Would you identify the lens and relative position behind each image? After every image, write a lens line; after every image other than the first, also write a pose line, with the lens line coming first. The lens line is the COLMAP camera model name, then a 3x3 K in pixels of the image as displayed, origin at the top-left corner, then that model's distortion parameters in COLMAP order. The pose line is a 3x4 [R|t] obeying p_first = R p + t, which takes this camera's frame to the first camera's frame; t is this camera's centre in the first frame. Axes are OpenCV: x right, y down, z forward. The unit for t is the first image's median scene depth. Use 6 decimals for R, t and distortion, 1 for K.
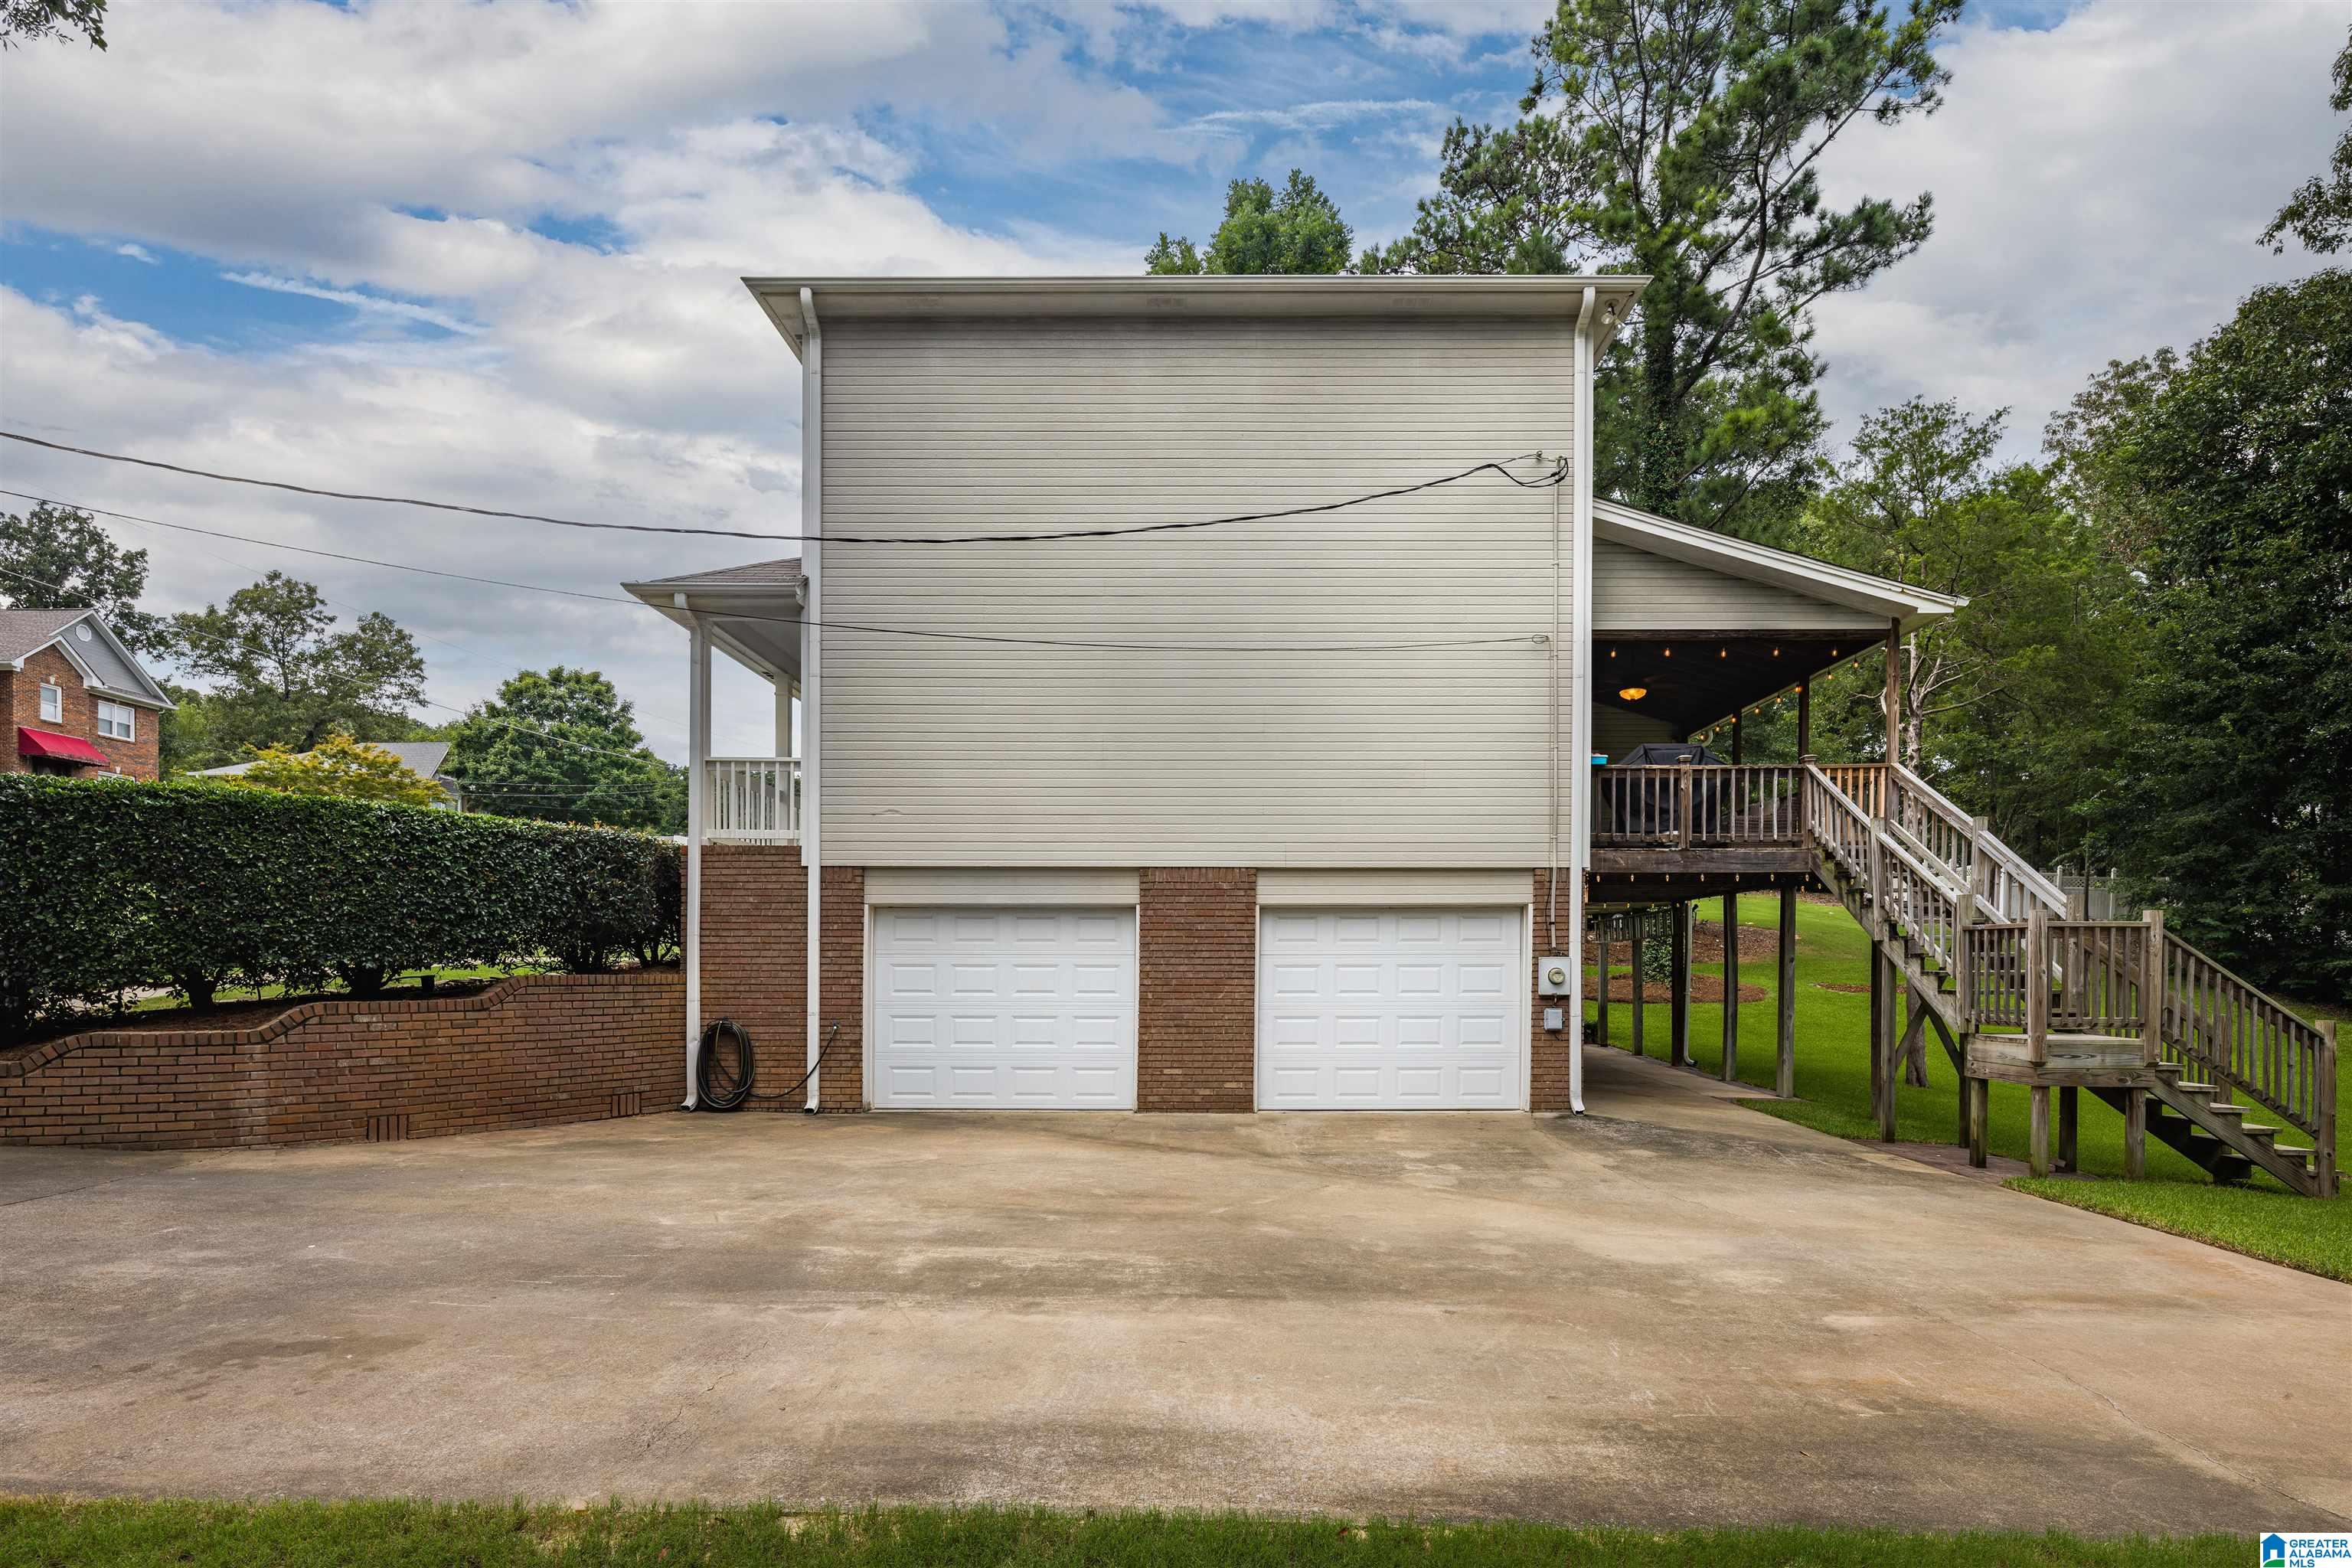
lens RADIAL K [[1178.0, 0, 1174.9], [0, 1178.0, 982.0], [0, 0, 1]] dist [-0.000293, -0.002810]
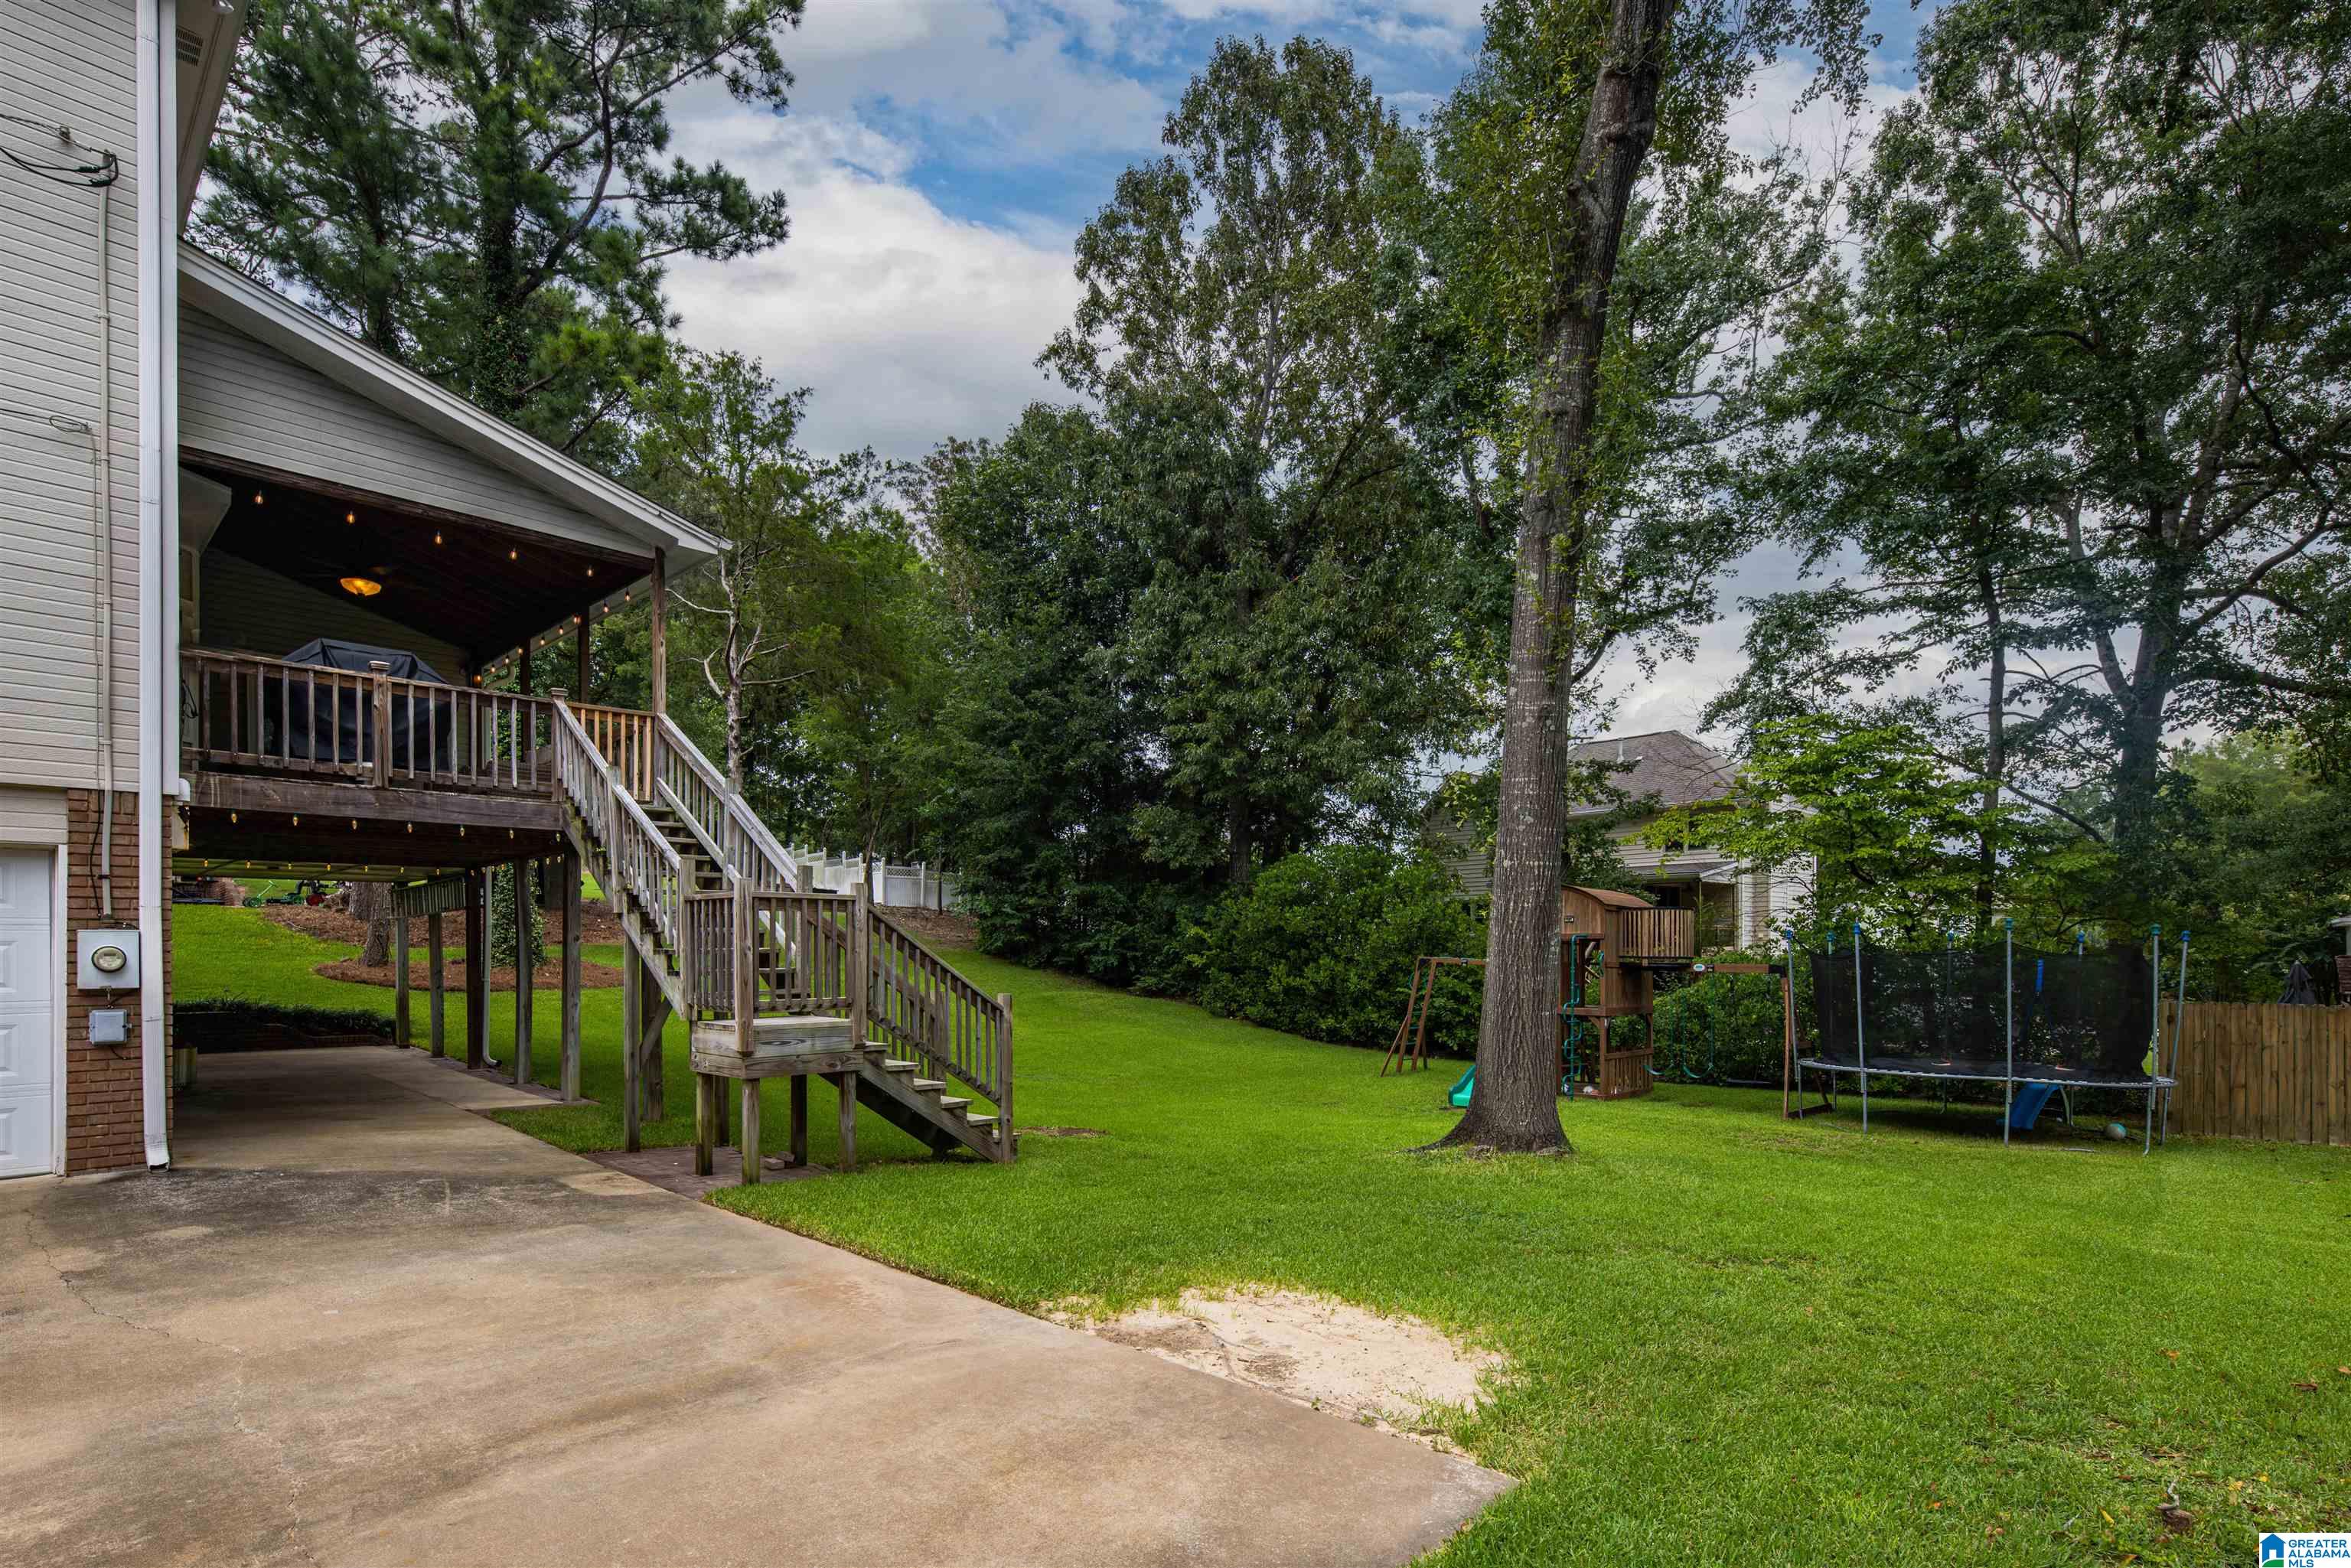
lens RADIAL K [[1177.5, 0, 1174.4], [0, 1177.5, 981.9], [0, 0, 1]] dist [-0.000293, -0.002810]
pose [[0.671879, -0.024194, 0.740266, 0.233686], [0.014485, 0.999704, 0.019527, 0.003052], [-0.740520, -0.002397, 0.672031, 0.137426]]
